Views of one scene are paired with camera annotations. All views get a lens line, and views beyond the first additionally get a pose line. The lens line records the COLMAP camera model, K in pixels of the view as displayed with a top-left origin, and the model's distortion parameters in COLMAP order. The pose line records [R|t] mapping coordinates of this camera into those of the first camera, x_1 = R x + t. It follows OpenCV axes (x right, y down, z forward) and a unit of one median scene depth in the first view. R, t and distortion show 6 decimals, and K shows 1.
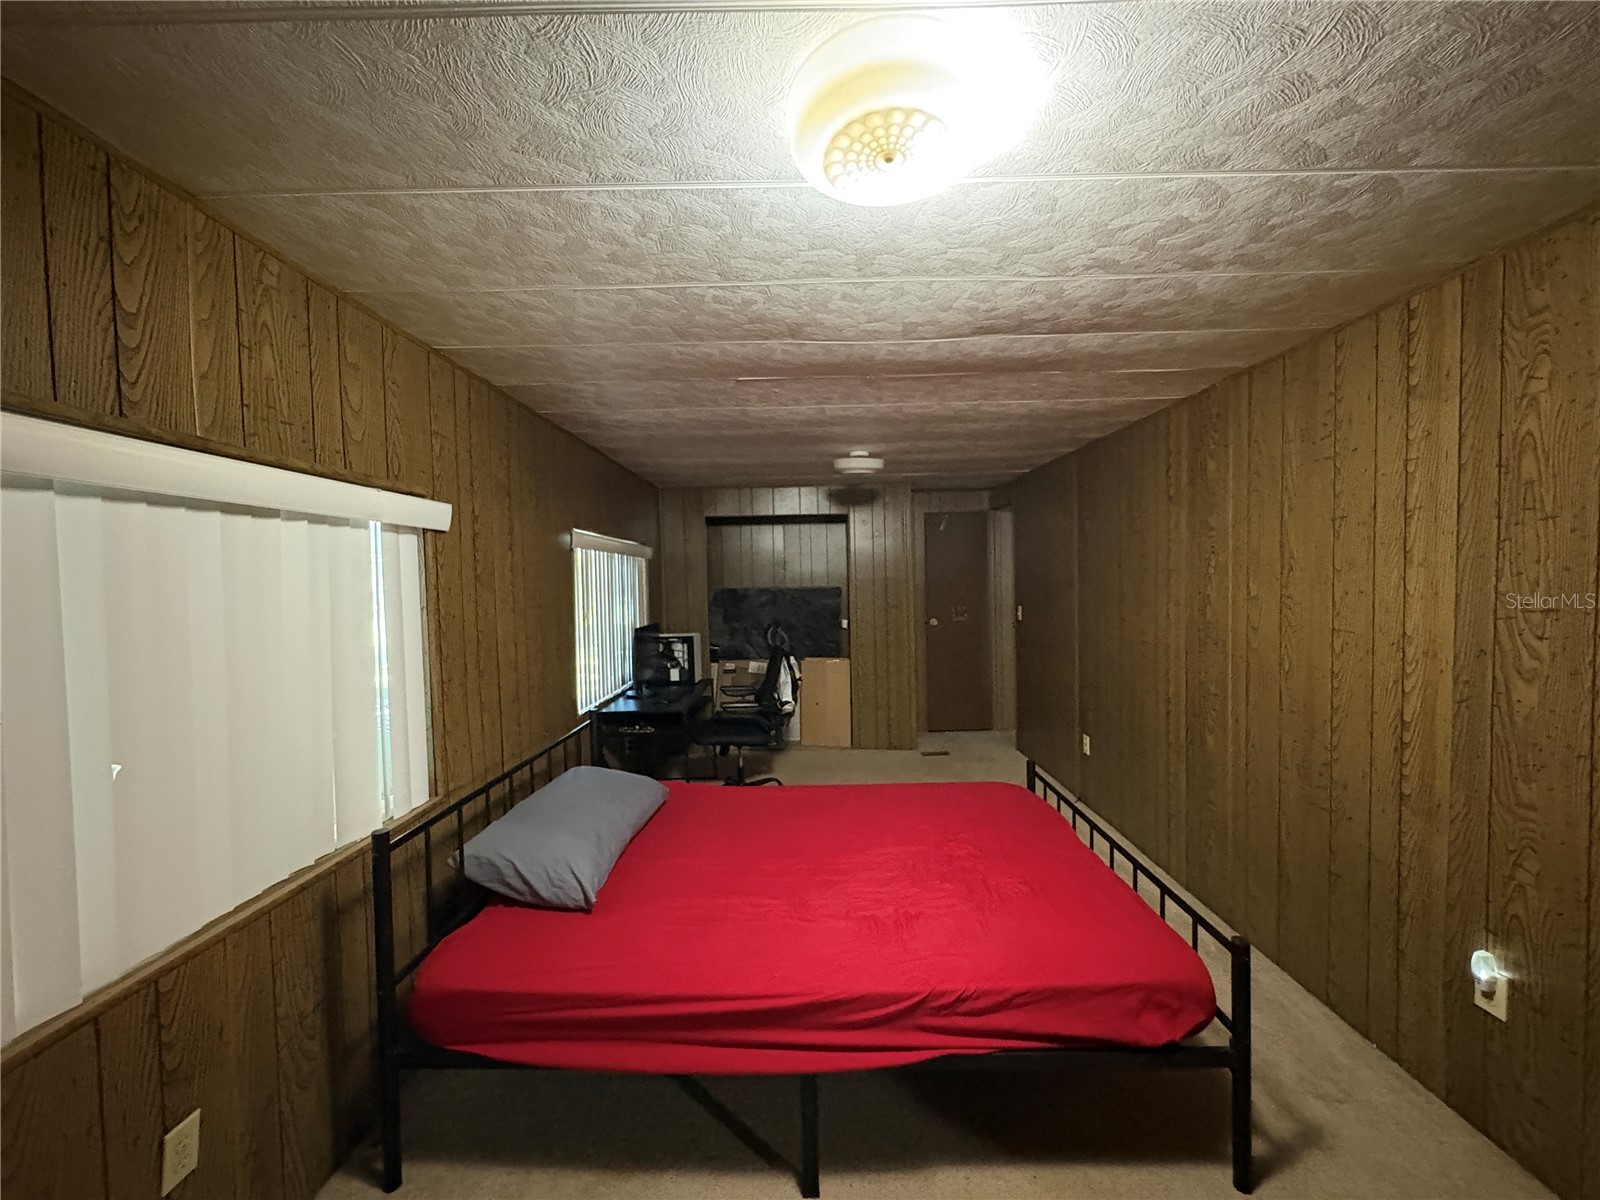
lens RADIAL K [[640.0, 0, 797.2], [0, 640.0, 600.5], [0, 0, 1]] dist [-0.000287, 0.000800]
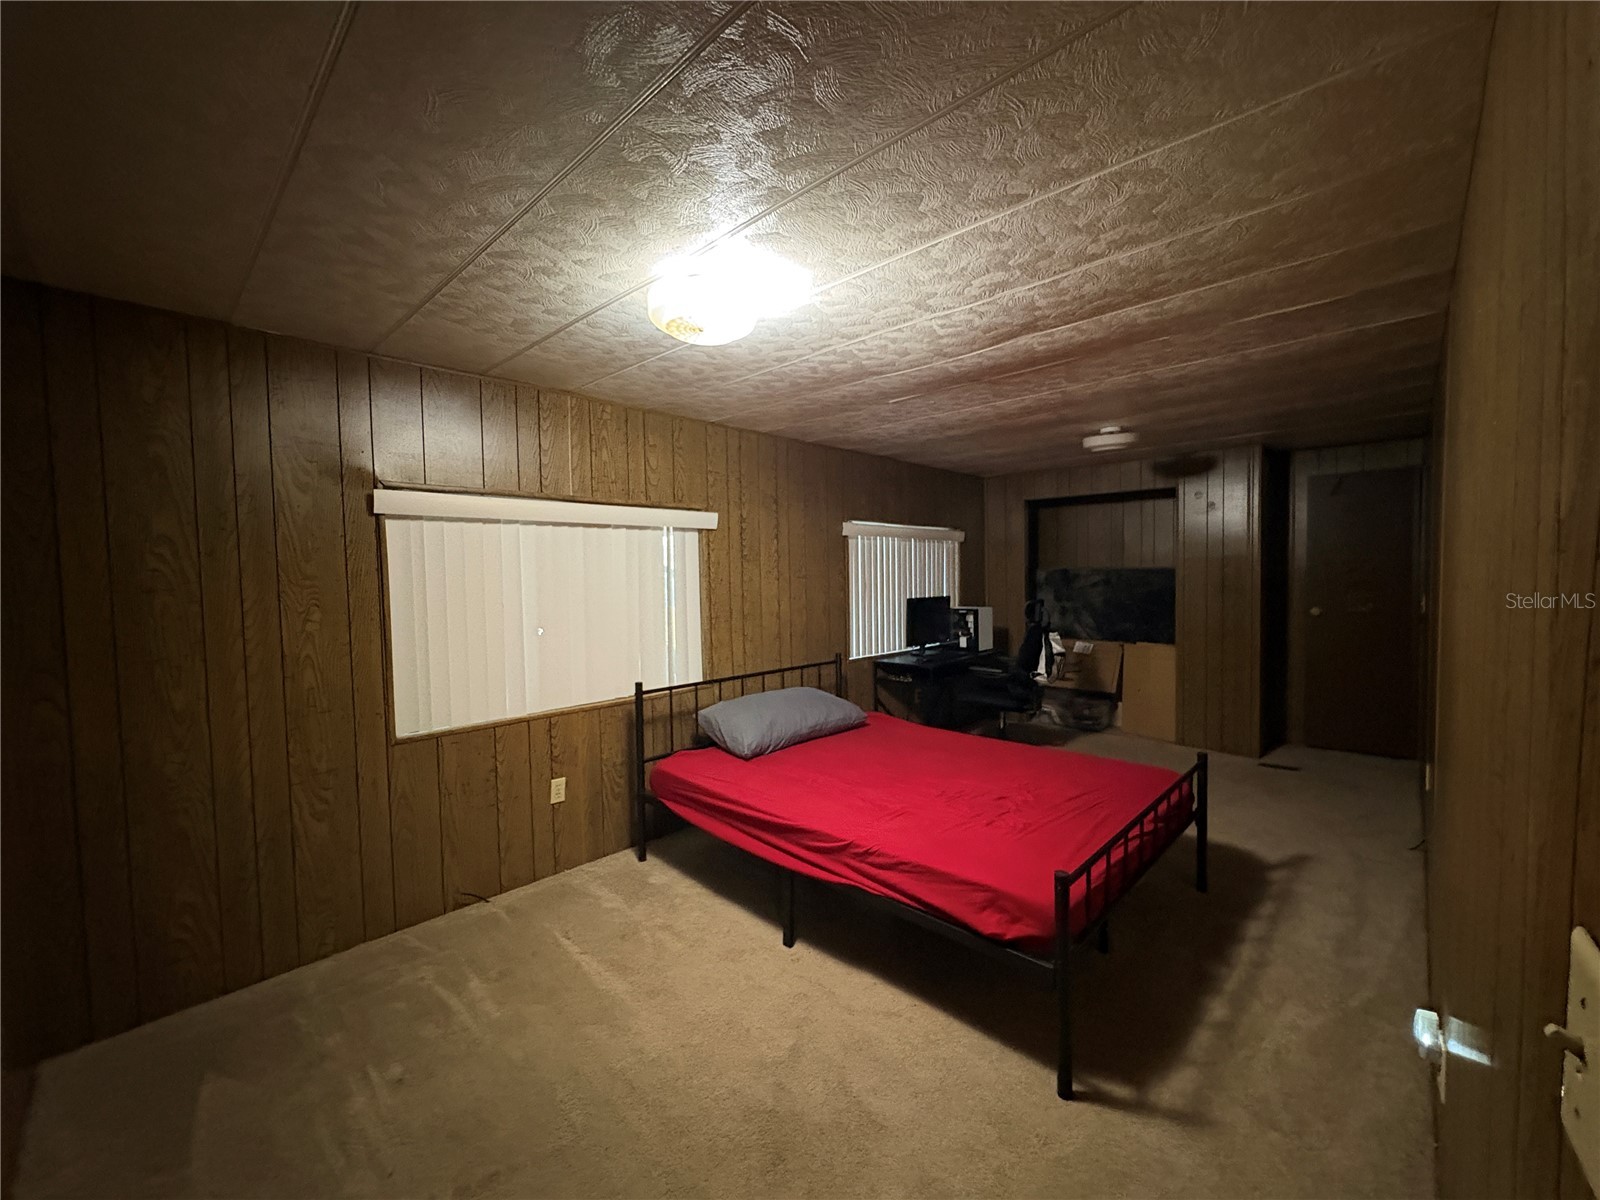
lens RADIAL K [[640.0, 0, 797.2], [0, 640.0, 600.5], [0, 0, 1]] dist [-0.000287, 0.000800]
pose [[0.732265, 0.039769, -0.679857, 0.810162], [-0.021623, 0.999148, 0.035156, 0.016992], [0.680676, -0.011043, 0.732501, -0.098292]]
